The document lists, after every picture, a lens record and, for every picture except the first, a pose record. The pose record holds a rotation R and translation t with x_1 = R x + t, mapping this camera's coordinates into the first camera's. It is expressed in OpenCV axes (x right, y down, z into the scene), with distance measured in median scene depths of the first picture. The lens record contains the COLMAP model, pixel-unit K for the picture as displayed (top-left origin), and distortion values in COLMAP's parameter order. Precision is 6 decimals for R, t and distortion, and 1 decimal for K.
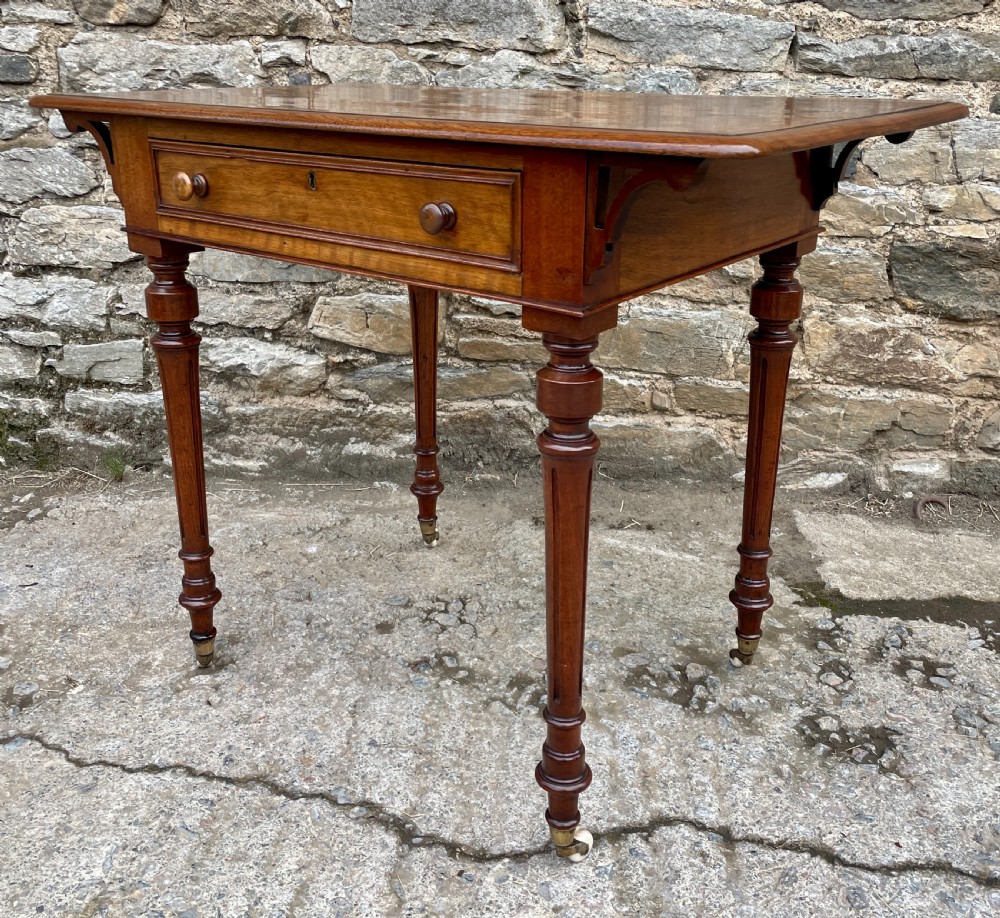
lens RADIAL K [[1054.0, 0, 518.8], [0, 1054.0, 398.2], [0, 0, 1]] dist [0.032083, 0.000000]
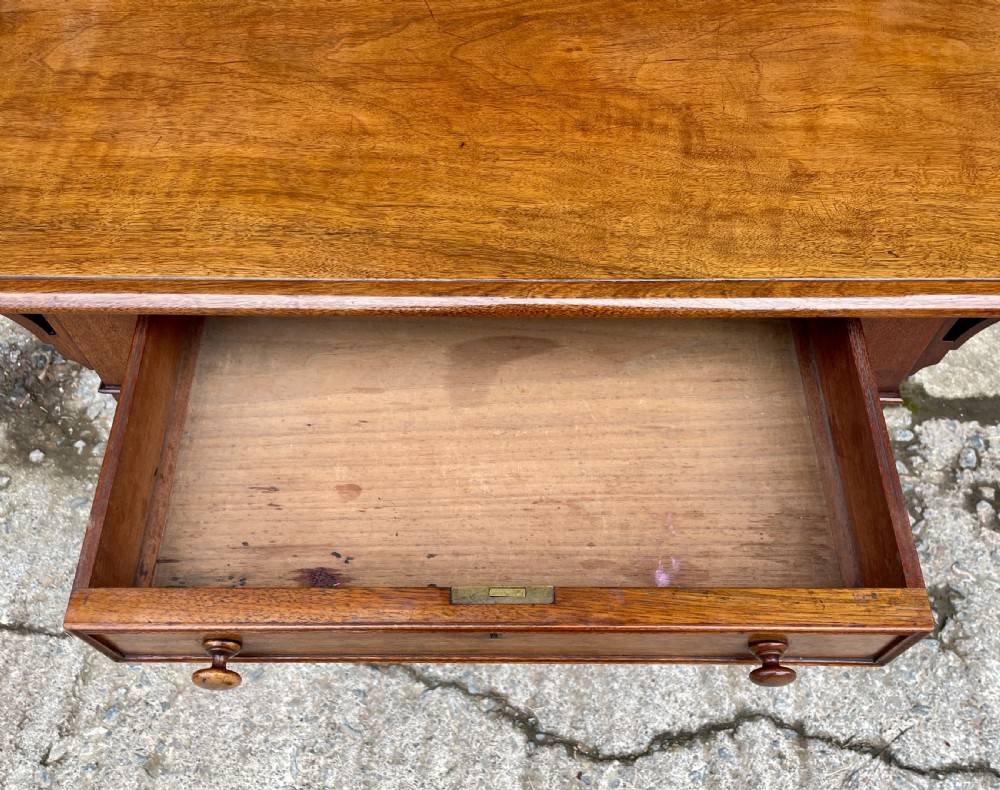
lens RADIAL K [[896.2, 0, 486.9], [0, 896.2, 408.6], [0, 0, 1]] dist [0.073140, -0.083312]
pose [[0.999286, -0.003788, -0.037583, -0.078497], [0.027000, 0.767441, 0.640550, -0.357521], [0.026416, -0.641108, 0.766996, 0.302426]]
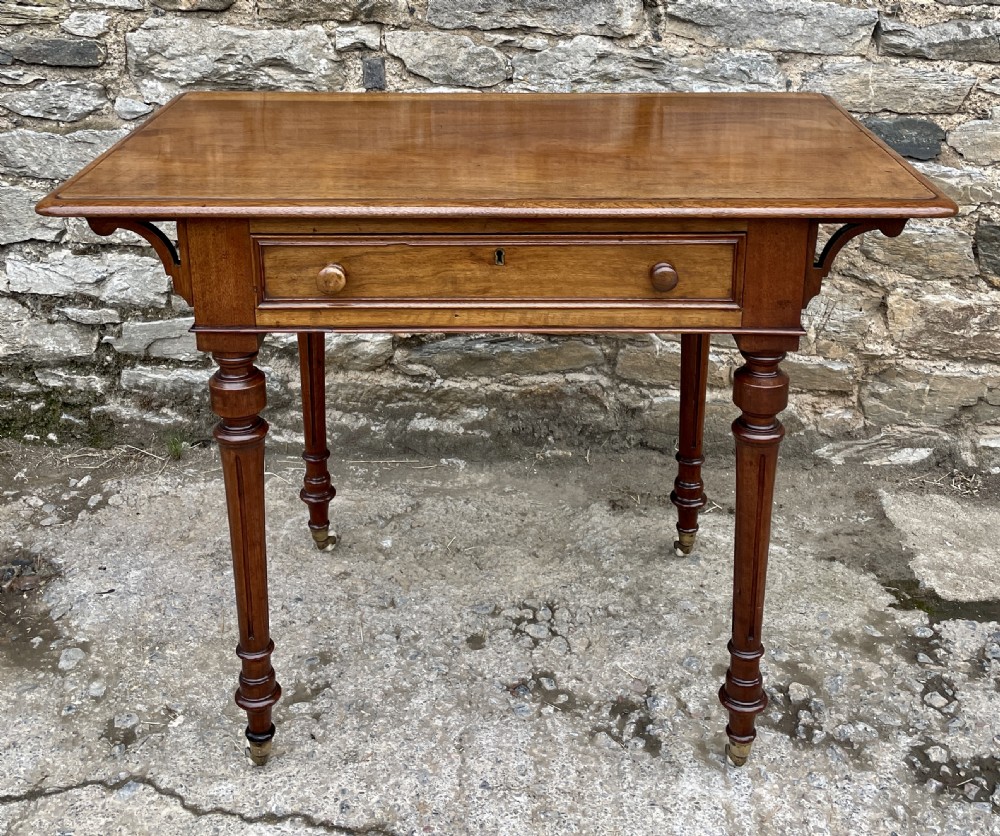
lens RADIAL K [[1163.9, 0, 512.3], [0, 1163.9, 216.5], [0, 0, 1]] dist [0.044229, 0.000000]
pose [[0.999963, -0.007791, 0.003653, -0.085290], [0.007840, 0.999877, -0.013567, -0.147632], [-0.003547, 0.013596, 0.999901, -0.086217]]
